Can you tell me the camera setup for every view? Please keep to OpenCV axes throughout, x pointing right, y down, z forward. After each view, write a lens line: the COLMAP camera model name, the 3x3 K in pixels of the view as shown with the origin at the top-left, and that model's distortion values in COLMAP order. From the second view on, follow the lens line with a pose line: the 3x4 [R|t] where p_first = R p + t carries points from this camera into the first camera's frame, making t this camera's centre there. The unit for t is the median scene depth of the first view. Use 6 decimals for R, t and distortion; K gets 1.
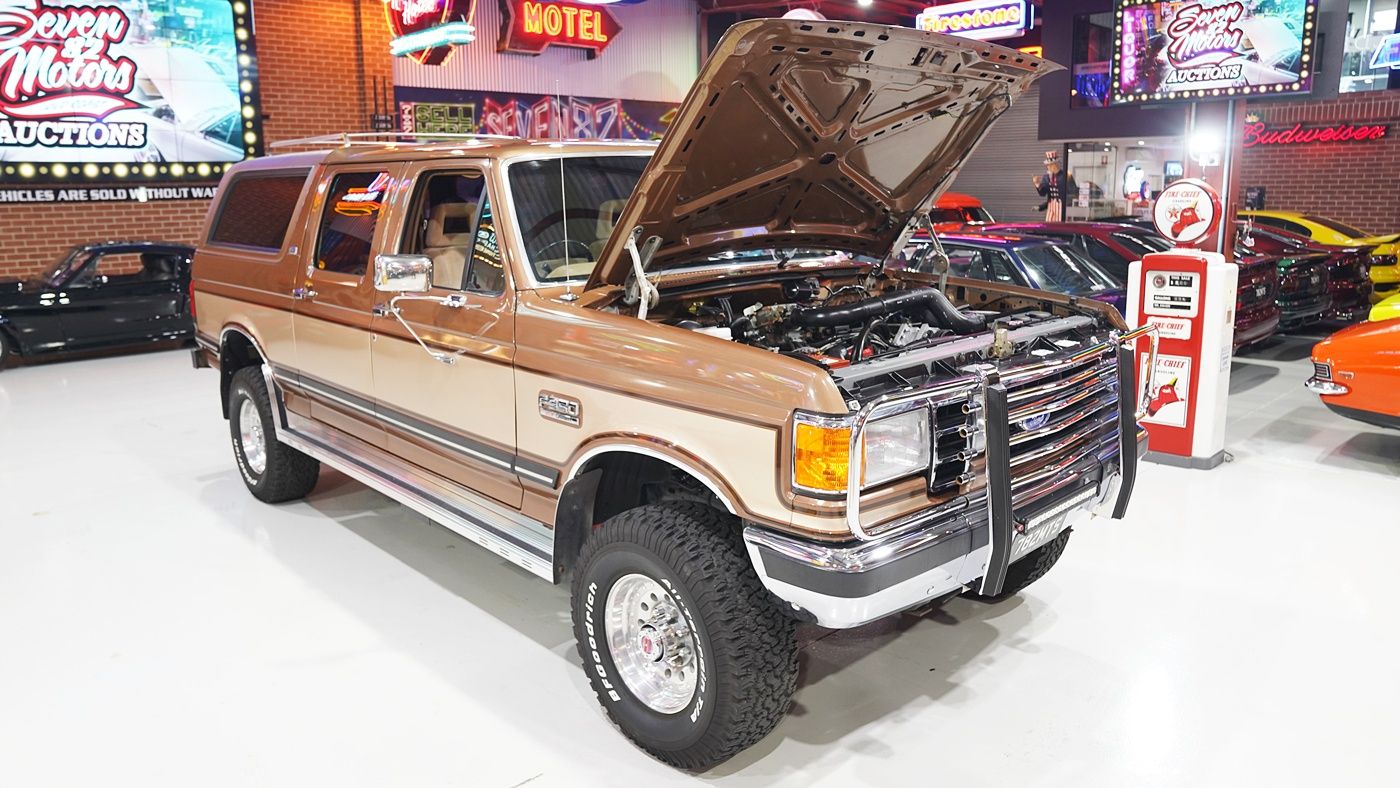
lens RADIAL K [[984.8, 0, 718.9], [0, 984.8, 380.9], [0, 0, 1]] dist [-0.058689, 0.020712]
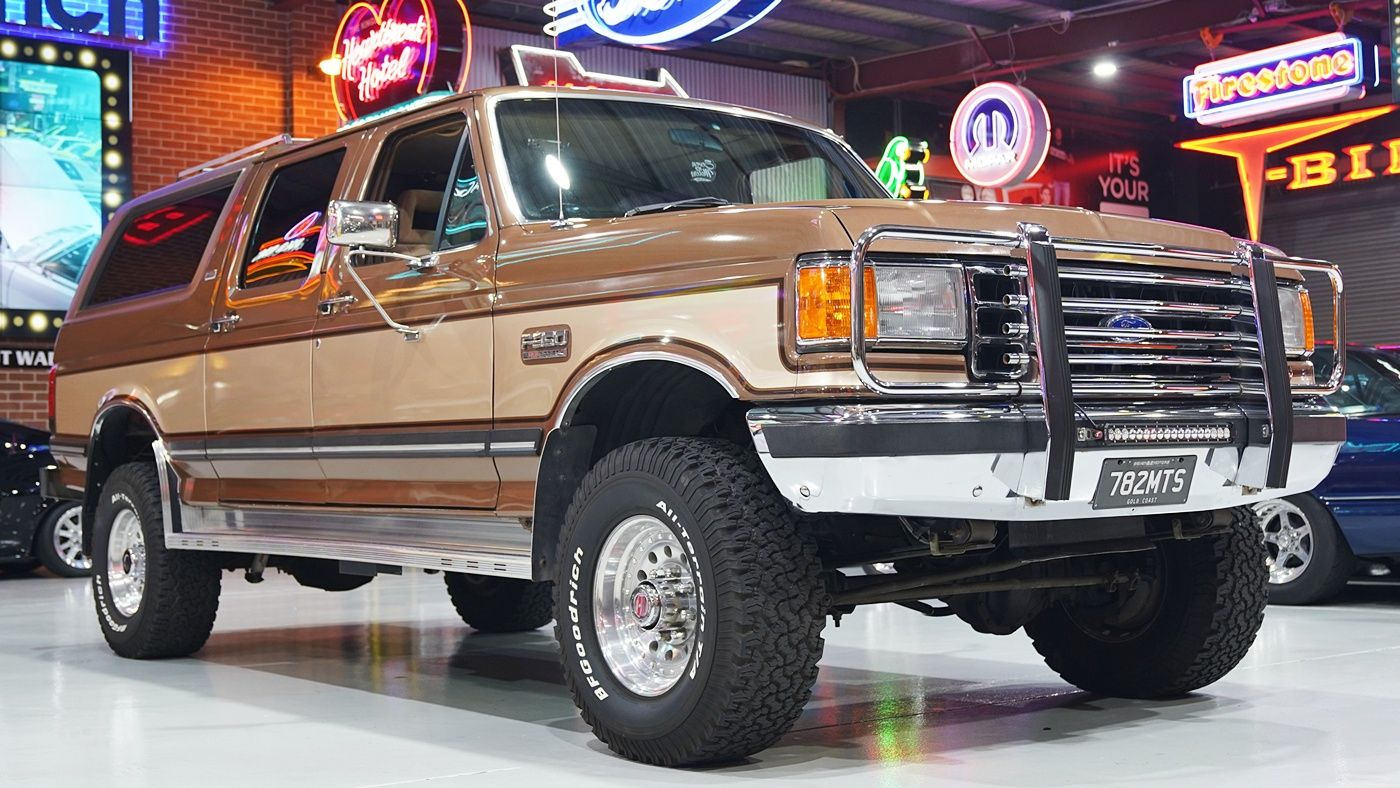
lens RADIAL K [[1859.7, 0, 707.9], [0, 1859.7, 386.6], [0, 0, 1]] dist [0.033676, 0.000000]
pose [[0.994048, -0.017688, -0.107500, 0.072357], [-0.009097, 0.969812, -0.243683, 0.228947], [0.108565, 0.243210, 0.963879, -0.244845]]
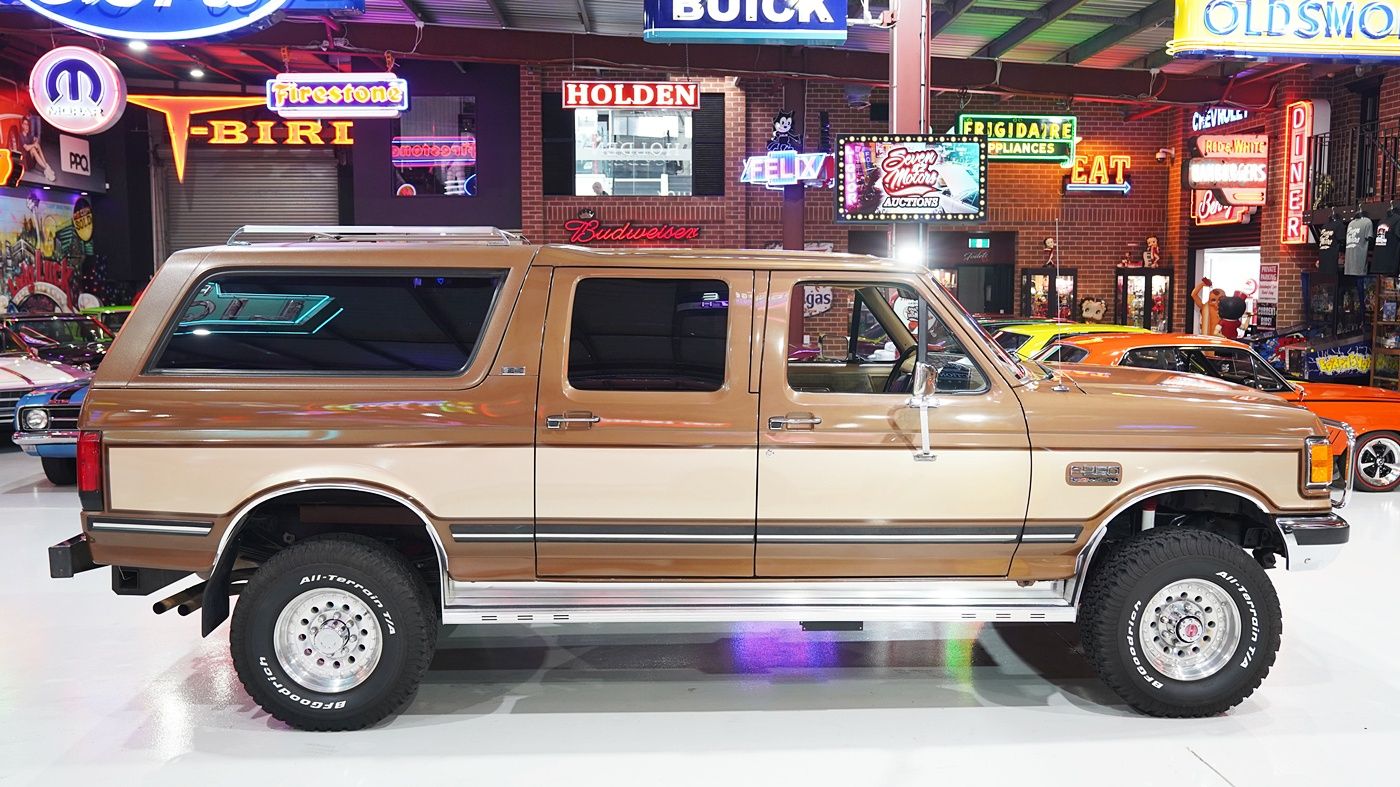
lens RADIAL K [[1242.2, 0, 695.7], [0, 1242.2, 391.6], [0, 0, 1]] dist [-0.066277, 0.016064]
pose [[0.649122, -0.062545, 0.758108, -0.889695], [0.139004, 0.989586, -0.037379, -0.046738], [-0.747876, 0.129644, 0.651057, 0.175229]]
